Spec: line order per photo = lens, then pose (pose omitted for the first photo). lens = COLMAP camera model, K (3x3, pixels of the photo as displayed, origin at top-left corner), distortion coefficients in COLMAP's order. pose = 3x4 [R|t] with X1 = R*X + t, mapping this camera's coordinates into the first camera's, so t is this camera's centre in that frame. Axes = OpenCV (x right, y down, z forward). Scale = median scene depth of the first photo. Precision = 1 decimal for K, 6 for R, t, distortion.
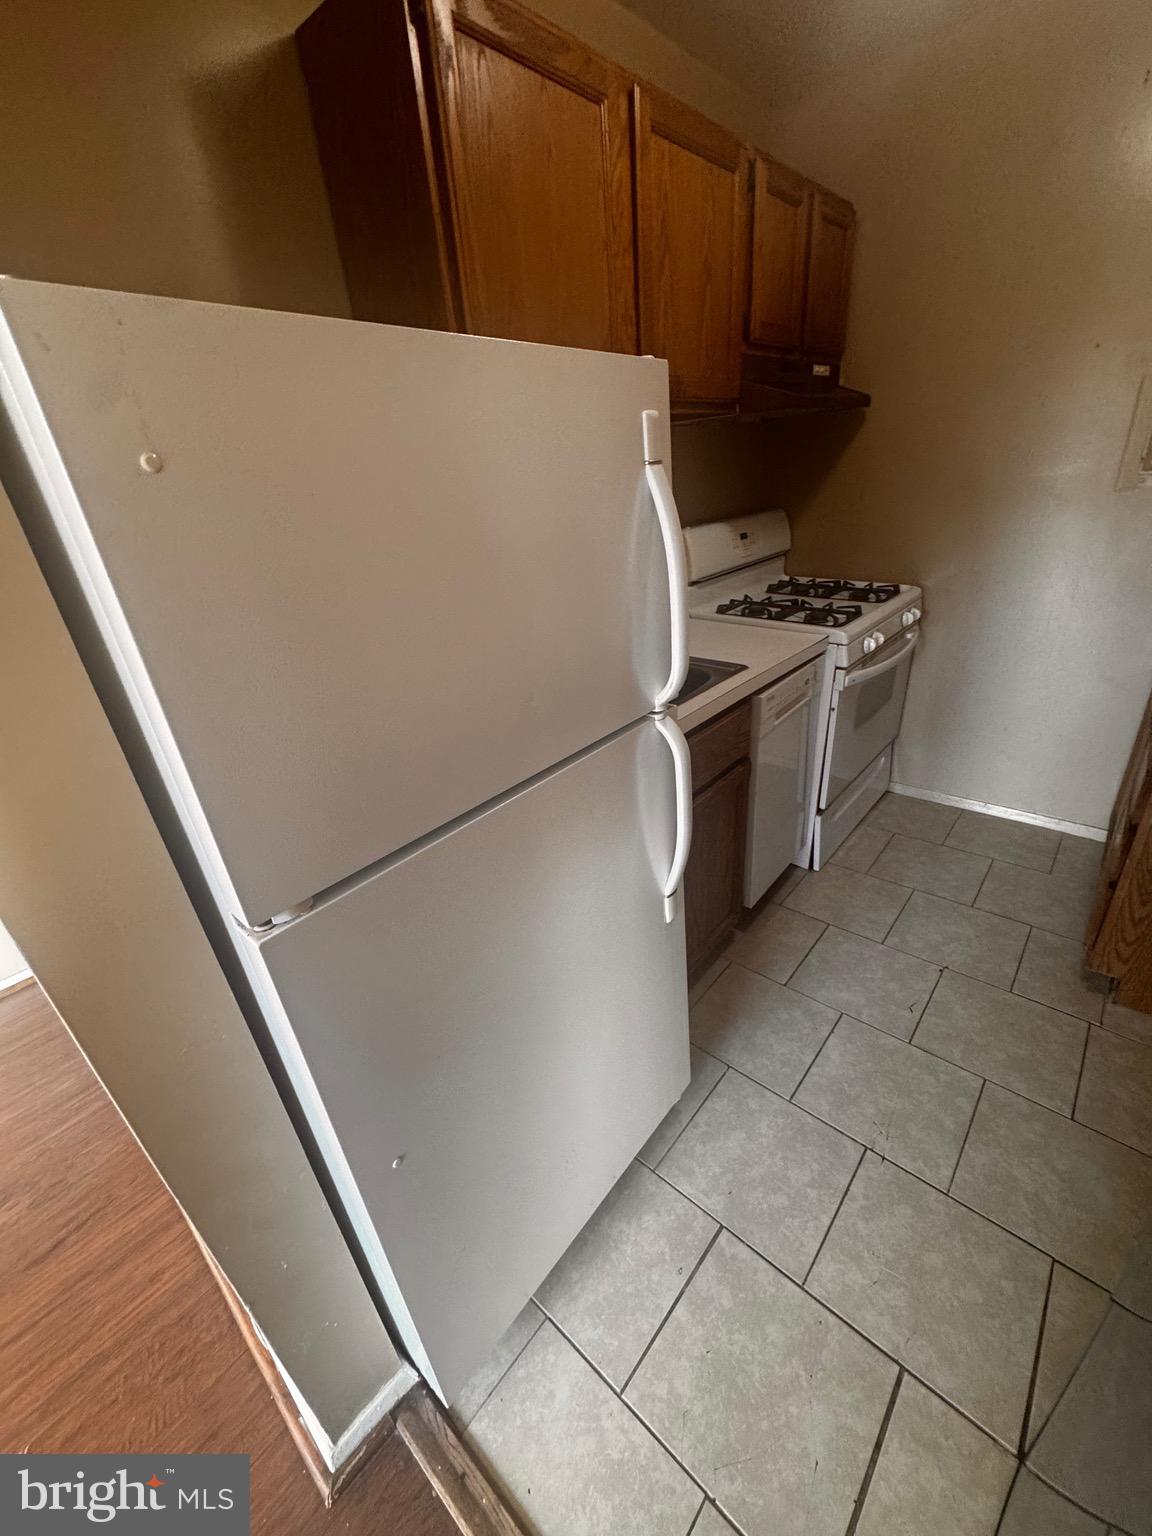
lens RADIAL K [[613.6, 0, 575.9], [0, 613.6, 768.8], [0, 0, 1]] dist [0.002033, 0.000562]
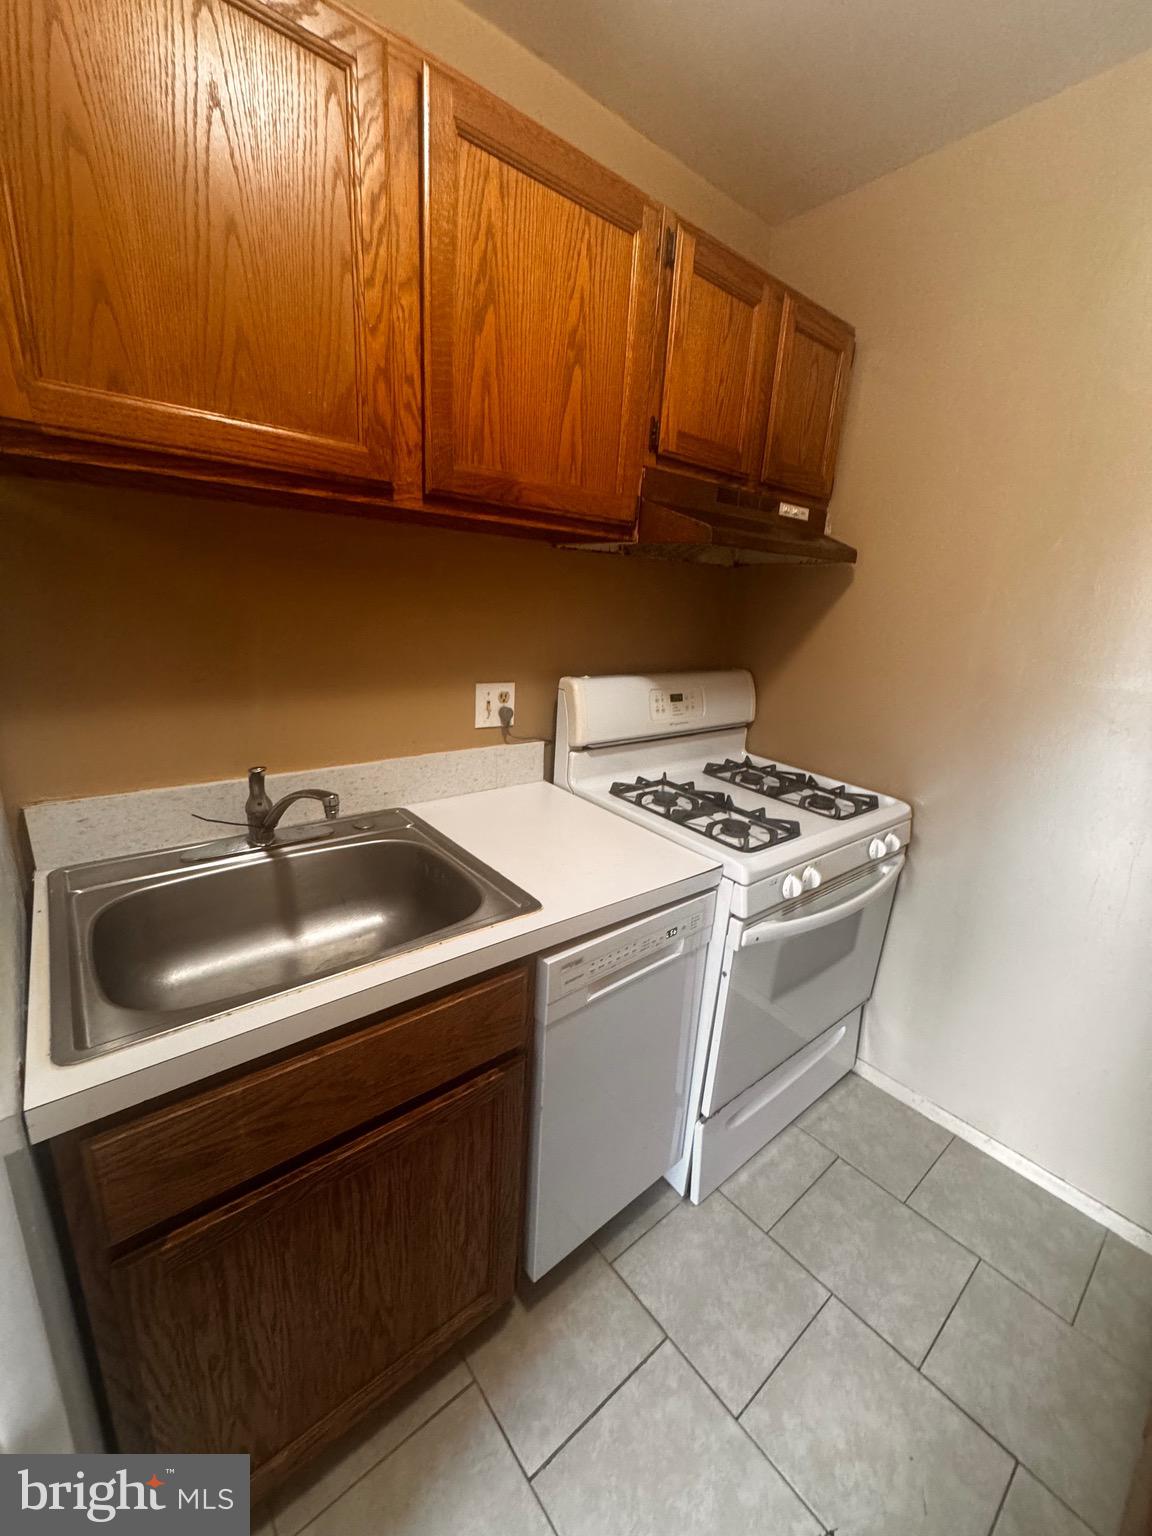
lens RADIAL K [[613.6, 0, 576.0], [0, 613.6, 770.4], [0, 0, 1]] dist [0.002033, 0.000562]
pose [[0.978414, 0.172805, -0.113338, 0.304061], [-0.189774, 0.968416, -0.161728, -0.172886], [0.081811, 0.179746, 0.980305, 0.308582]]
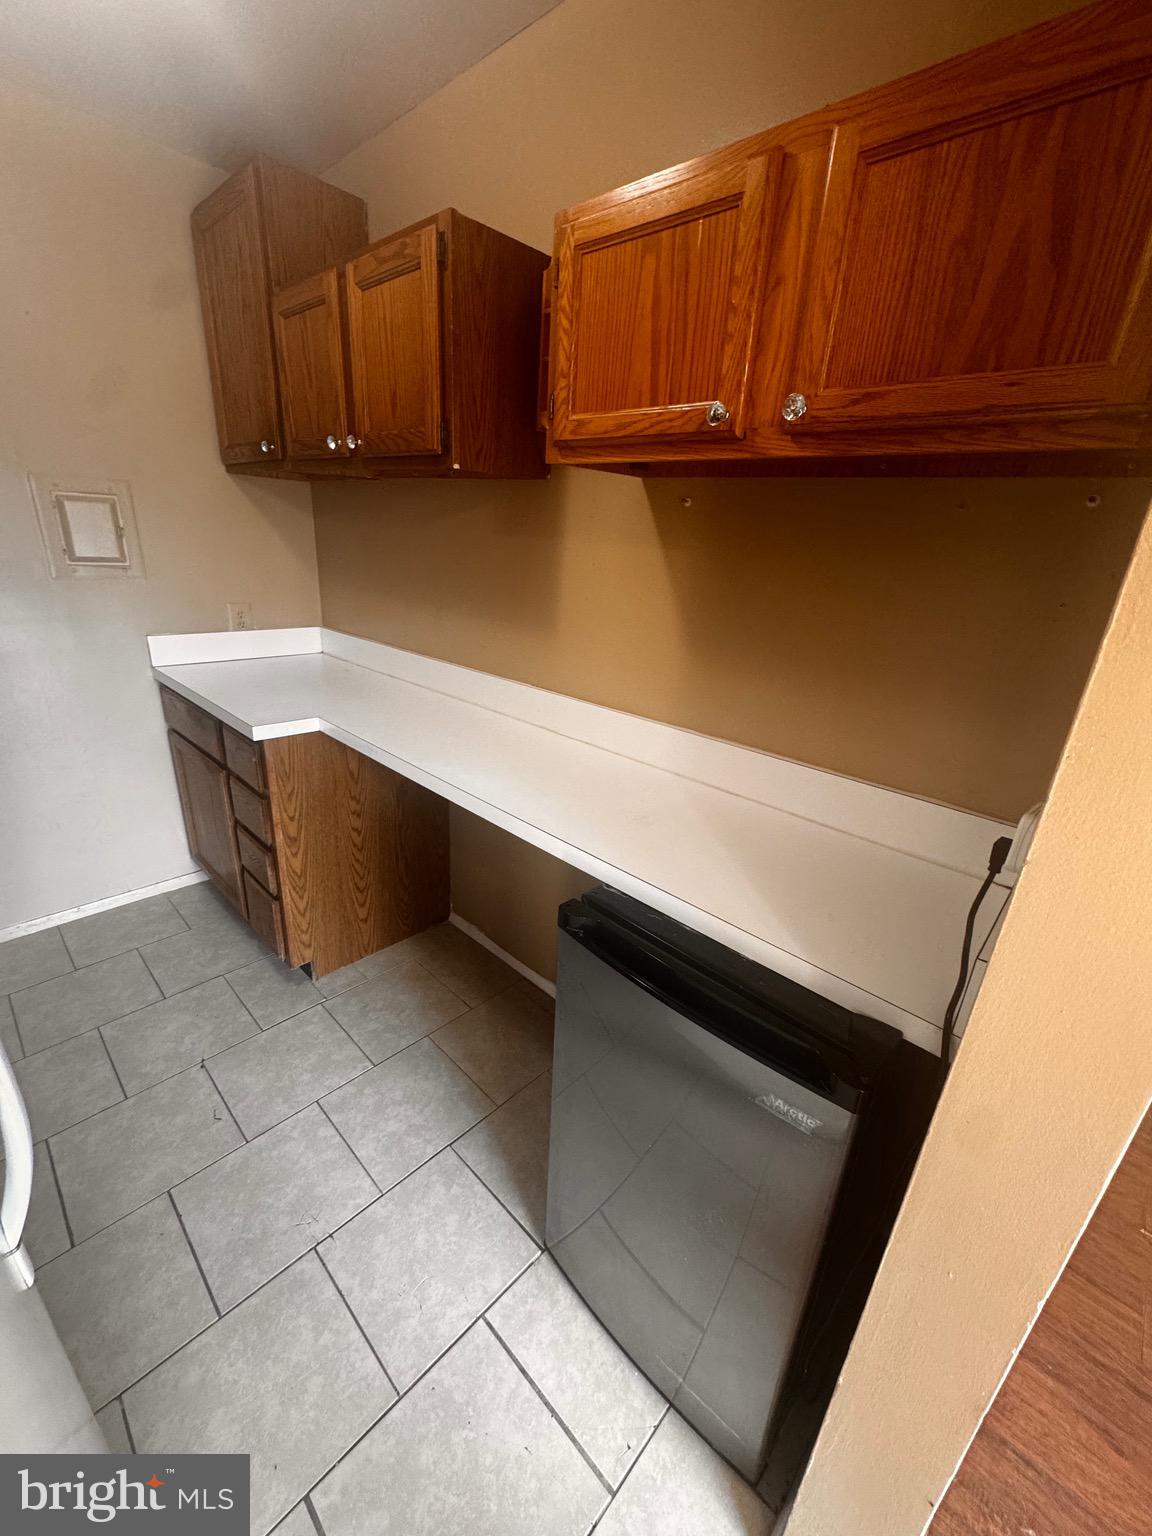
lens RADIAL K [[613.6, 0, 579.7], [0, 613.6, 772.7], [0, 0, 1]] dist [0.002033, 0.000562]
pose [[0.035239, -0.270980, 0.961940, -0.151615], [0.378512, 0.894448, 0.238101, -0.071439], [-0.924925, 0.355715, 0.134088, 0.164120]]
